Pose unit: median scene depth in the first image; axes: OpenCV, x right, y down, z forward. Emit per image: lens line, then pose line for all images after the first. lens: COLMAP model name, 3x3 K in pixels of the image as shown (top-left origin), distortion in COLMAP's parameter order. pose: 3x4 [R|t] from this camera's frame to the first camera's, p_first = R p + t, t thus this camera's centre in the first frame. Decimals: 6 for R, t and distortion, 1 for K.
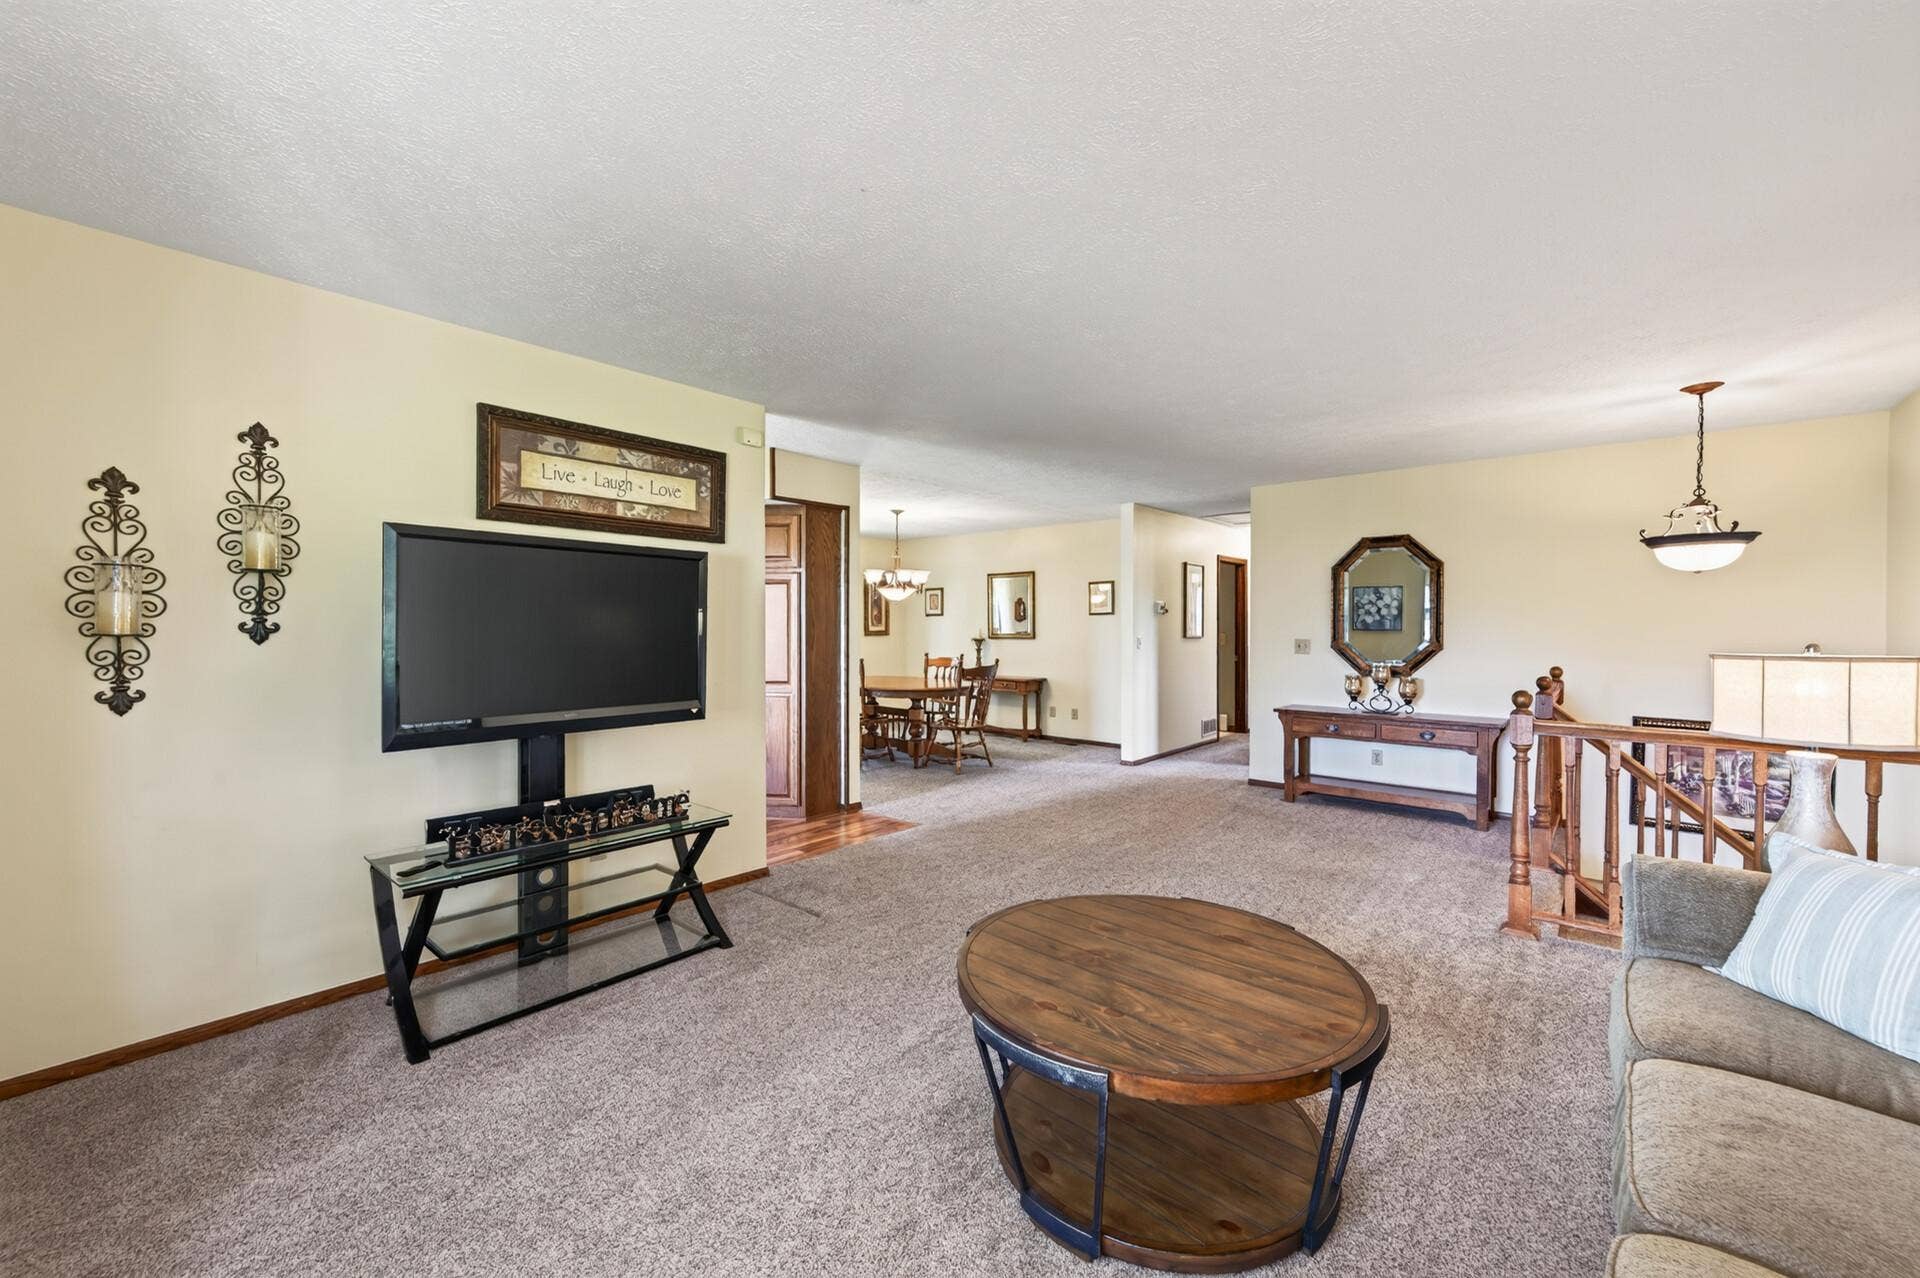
lens RADIAL K [[737.8, 0, 956.9], [0, 737.8, 634.7], [0, 0, 1]] dist [0.000252, 0.000024]
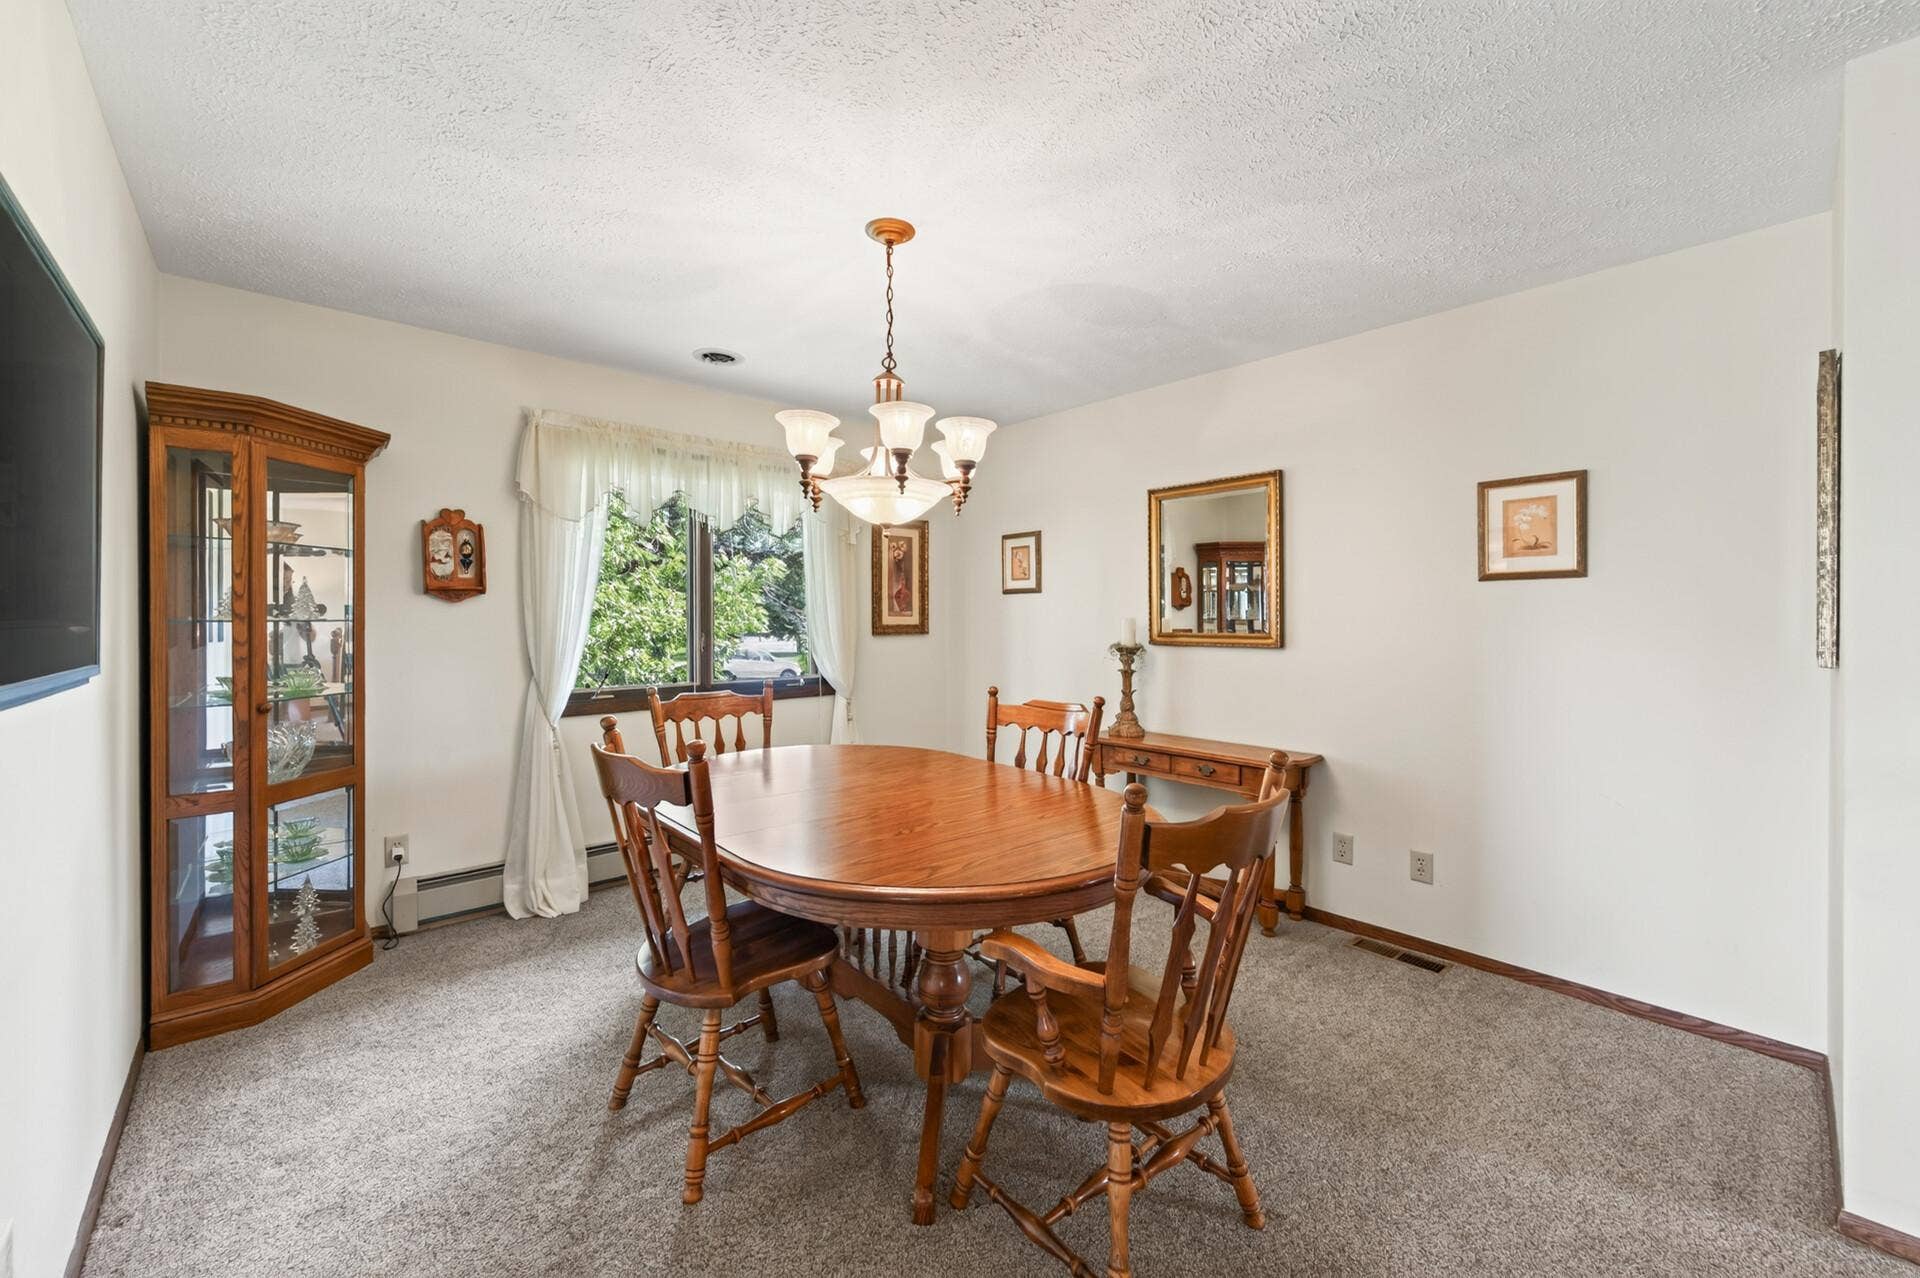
lens RADIAL K [[737.8, 0, 951.6], [0, 737.8, 631.8], [0, 0, 1]] dist [0.000252, 0.000024]
pose [[0.990843, 0.006181, -0.134875, -0.012920], [-0.005916, 0.999980, 0.002363, -0.002538], [0.134886, -0.001543, 0.990860, 0.612289]]
